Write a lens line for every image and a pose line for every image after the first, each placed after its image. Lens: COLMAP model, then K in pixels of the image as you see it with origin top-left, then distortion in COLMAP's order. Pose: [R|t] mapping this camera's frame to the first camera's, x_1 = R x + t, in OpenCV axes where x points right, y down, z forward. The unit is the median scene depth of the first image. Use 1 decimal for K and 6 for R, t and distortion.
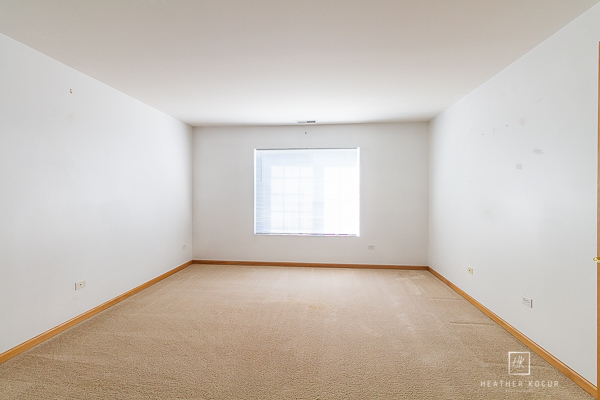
lens RADIAL K [[282.8, 0, 286.6], [0, 282.8, 198.9], [0, 0, 1]] dist [-0.002736, 0.001736]
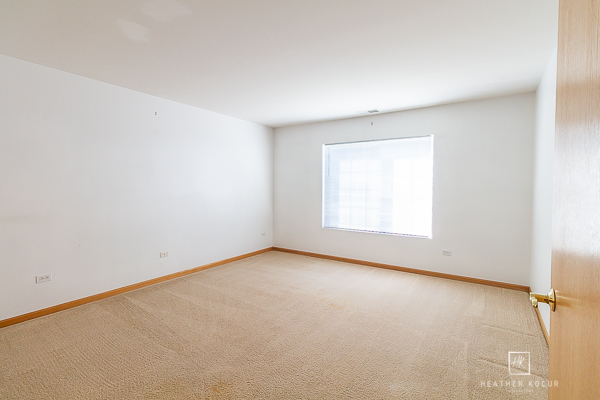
lens RADIAL K [[282.8, 0, 307.1], [0, 282.8, 199.5], [0, 0, 1]] dist [-0.002736, 0.001736]
pose [[0.885839, 0.024266, -0.463357, 0.311898], [-0.012323, 0.999510, 0.028784, -0.006993], [0.463829, -0.019788, 0.885704, 0.066308]]
